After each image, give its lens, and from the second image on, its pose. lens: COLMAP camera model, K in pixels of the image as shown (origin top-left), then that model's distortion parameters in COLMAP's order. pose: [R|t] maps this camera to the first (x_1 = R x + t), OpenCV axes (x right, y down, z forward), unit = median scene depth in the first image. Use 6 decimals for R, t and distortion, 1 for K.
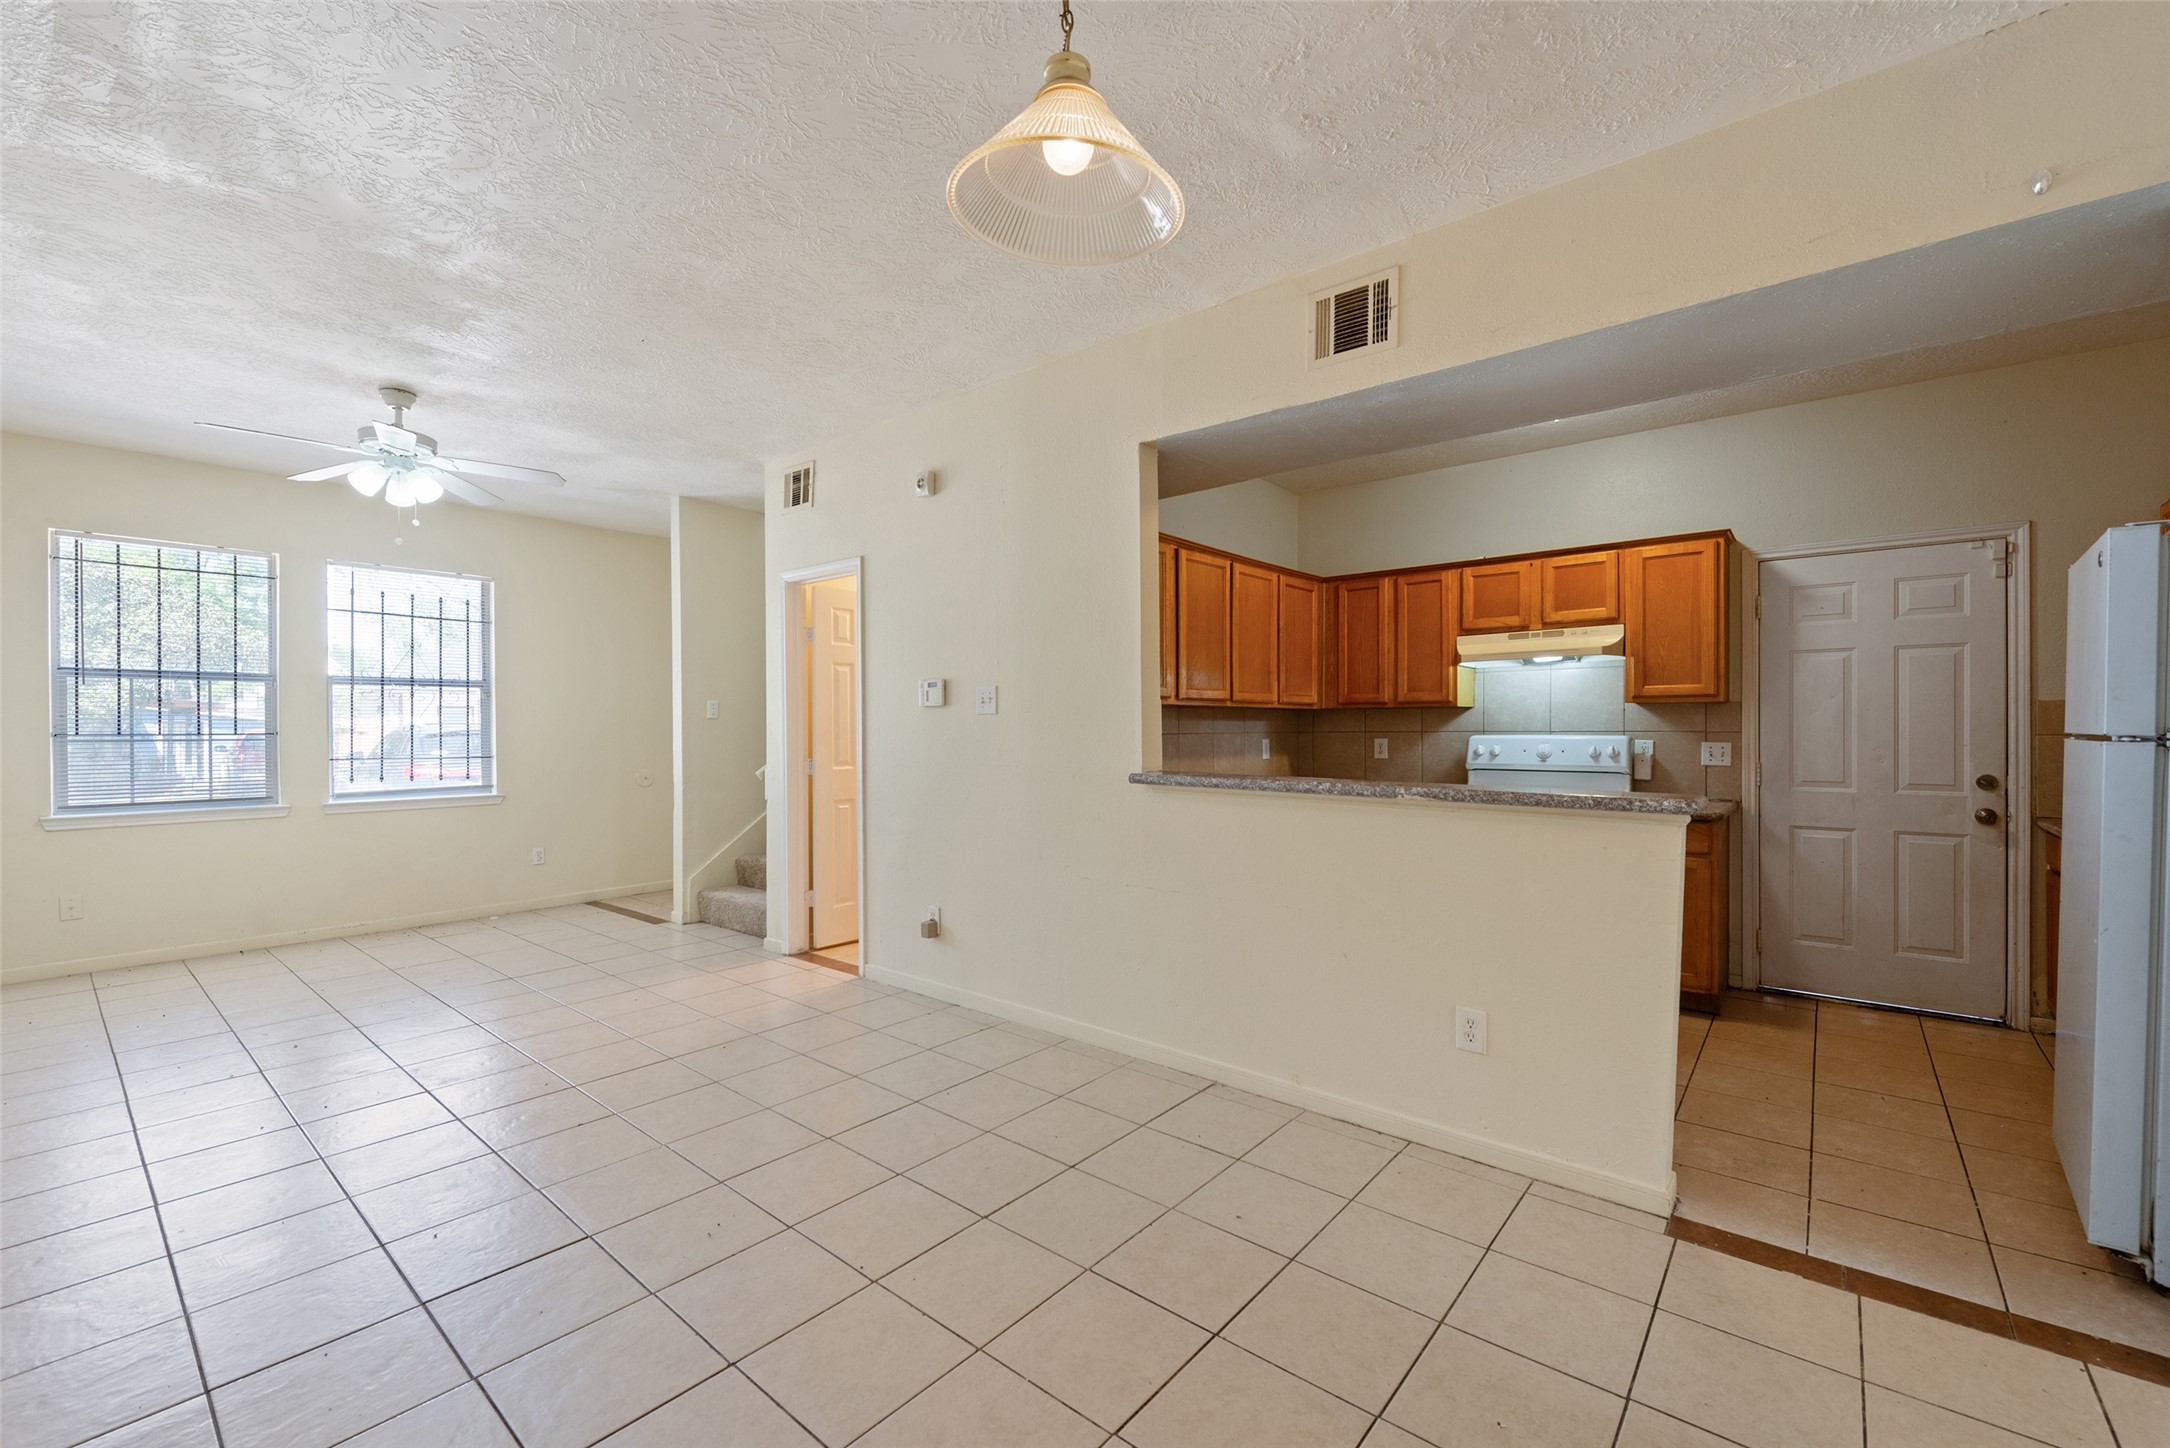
lens RADIAL K [[882.6, 0, 1082.7], [0, 882.6, 732.1], [0, 0, 1]] dist [0.001164, -0.000321]
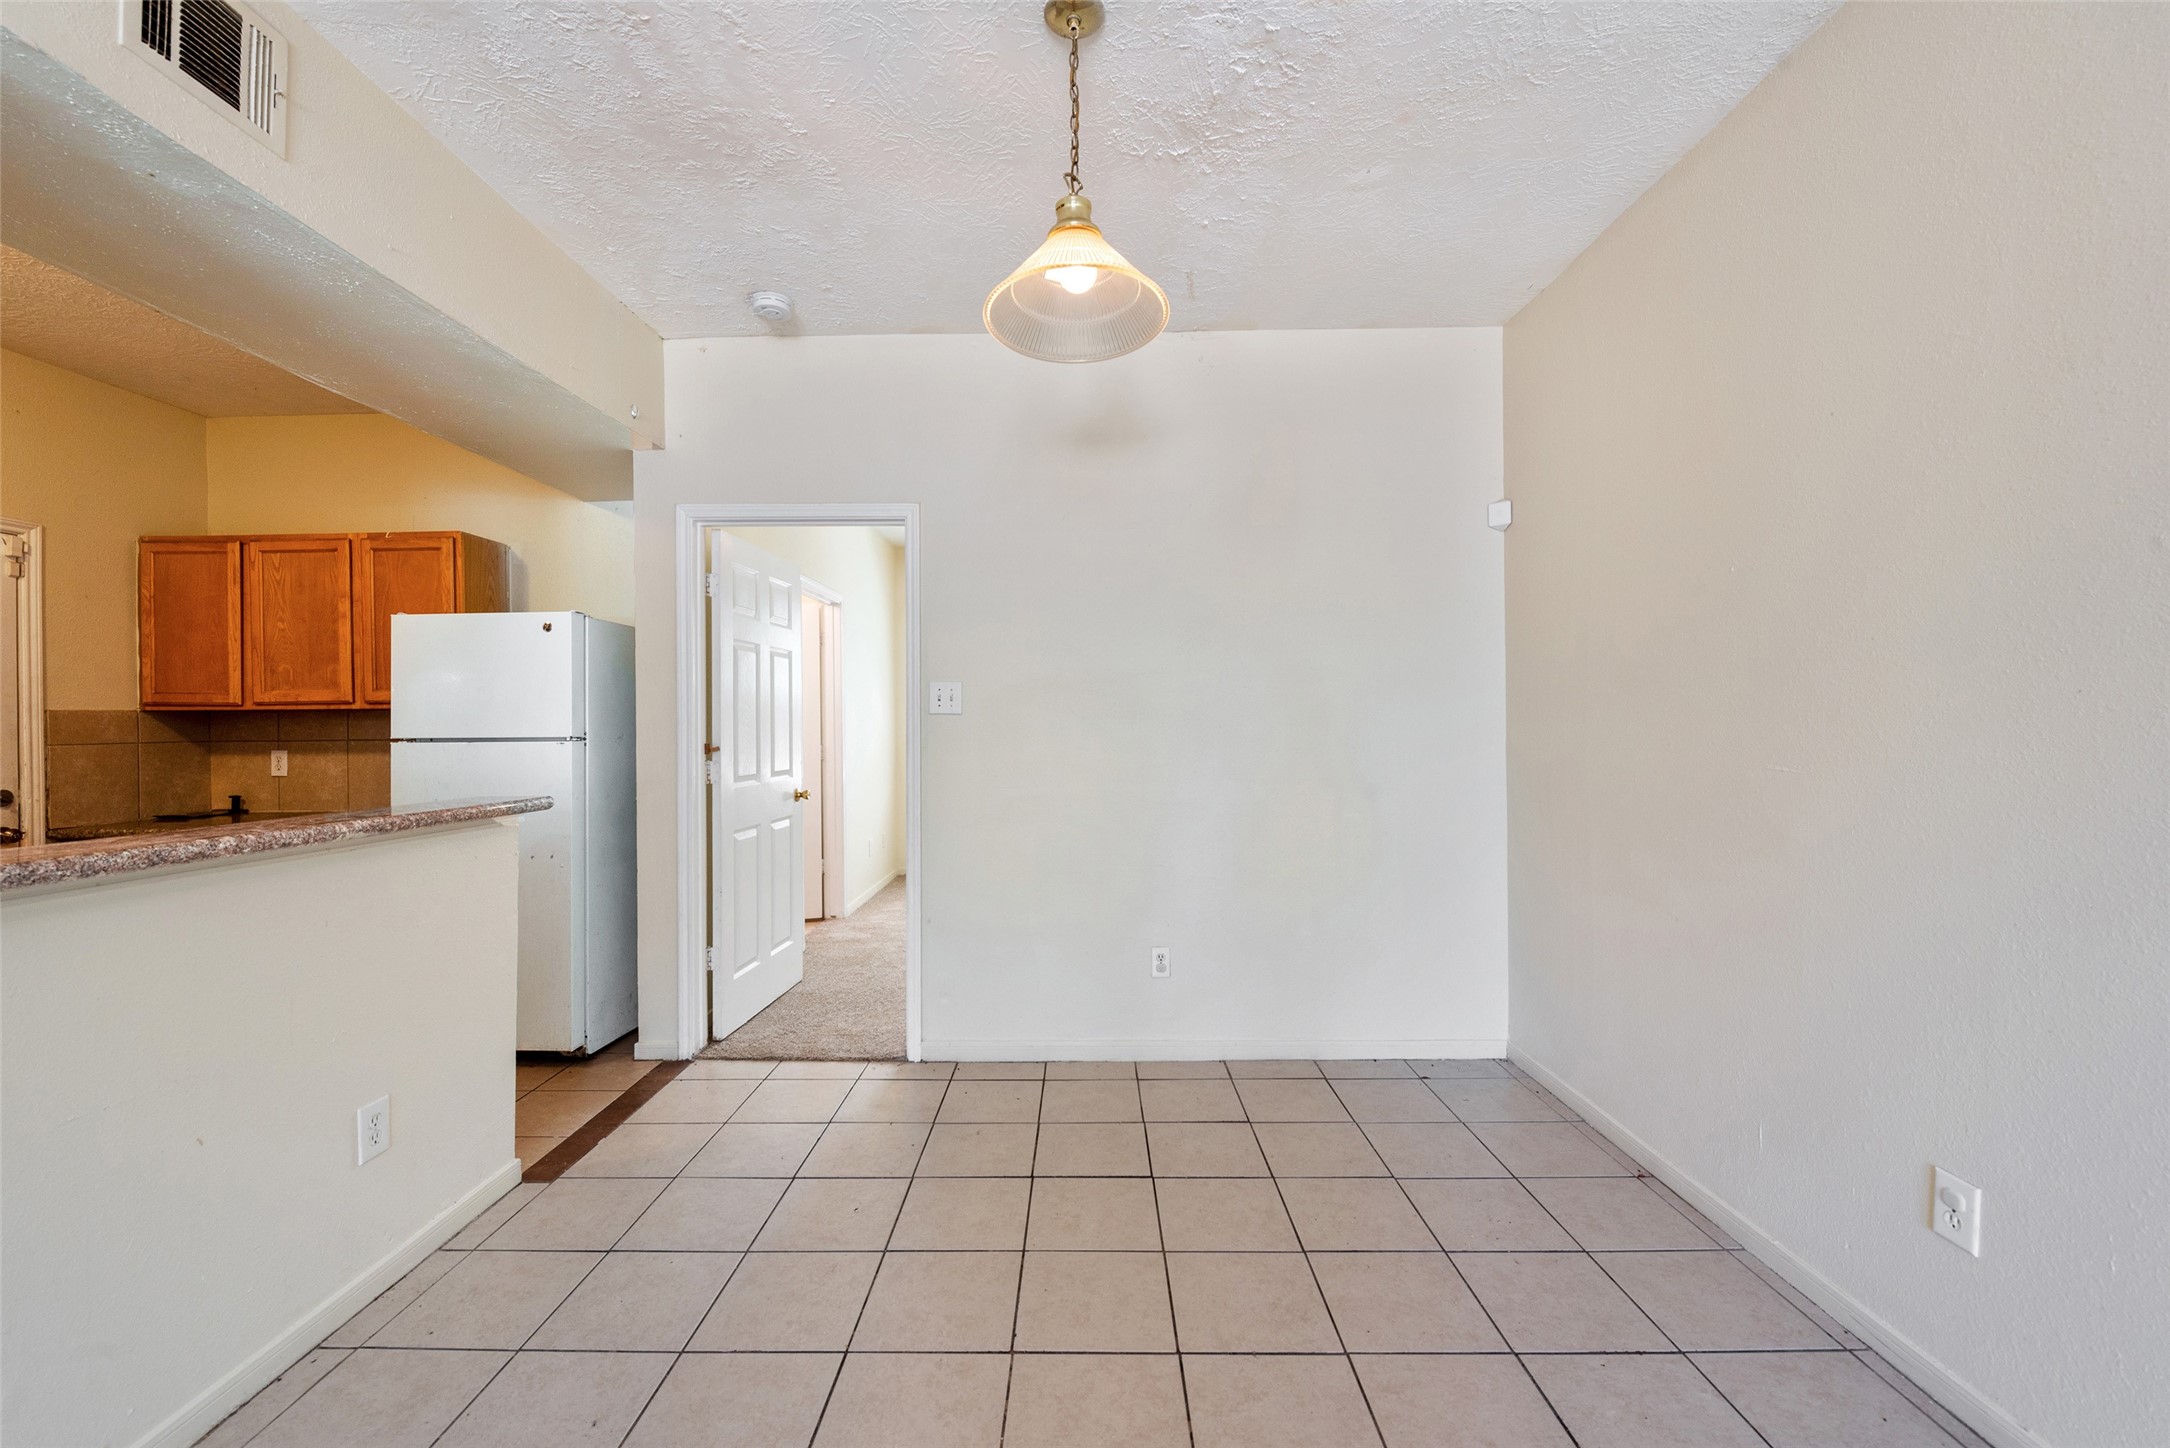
lens RADIAL K [[879.2, 0, 1085.0], [0, 879.2, 724.0], [0, 0, 1]] dist [-0.007283, -0.000483]
pose [[-0.636523, 0.007125, 0.771225, -0.336410], [0.014684, 0.999888, 0.002882, -0.005432], [-0.771118, 0.013159, -0.636556, 0.618668]]
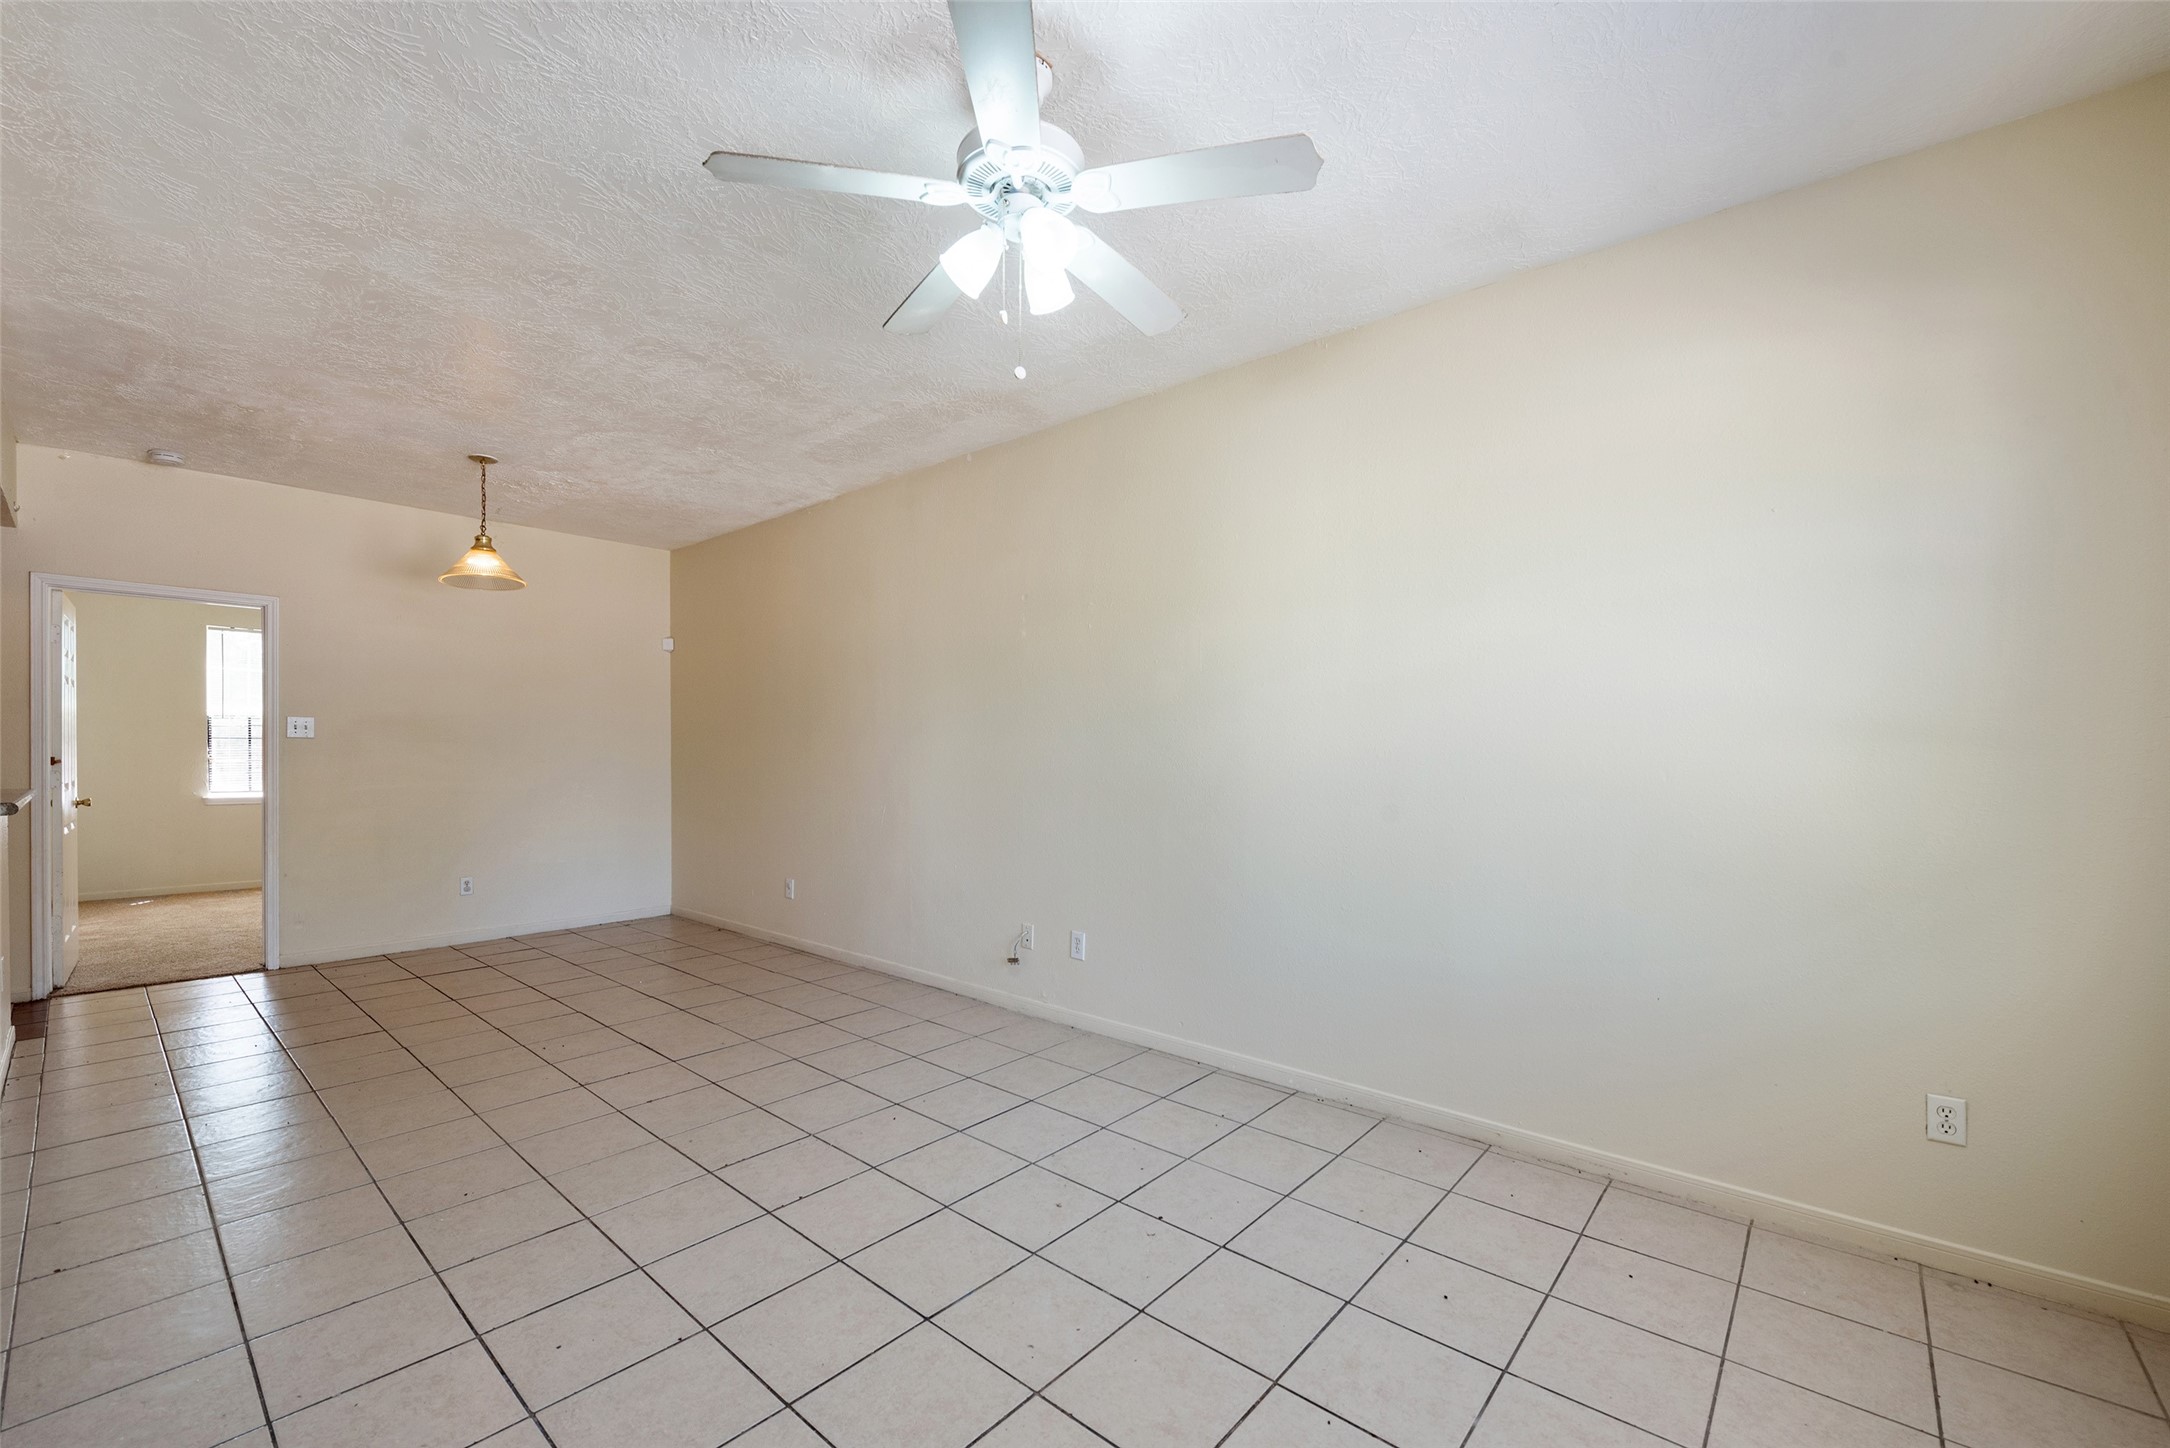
lens RADIAL K [[866.8, 0, 1097.2], [0, 866.8, 769.4], [0, 0, 1]] dist [-0.020607, -0.000270]
pose [[-0.999912, -0.001886, 0.013144, -0.754828], [-0.001509, 0.999589, 0.028619, -0.005900], [-0.013193, 0.028597, -0.999504, 1.364286]]
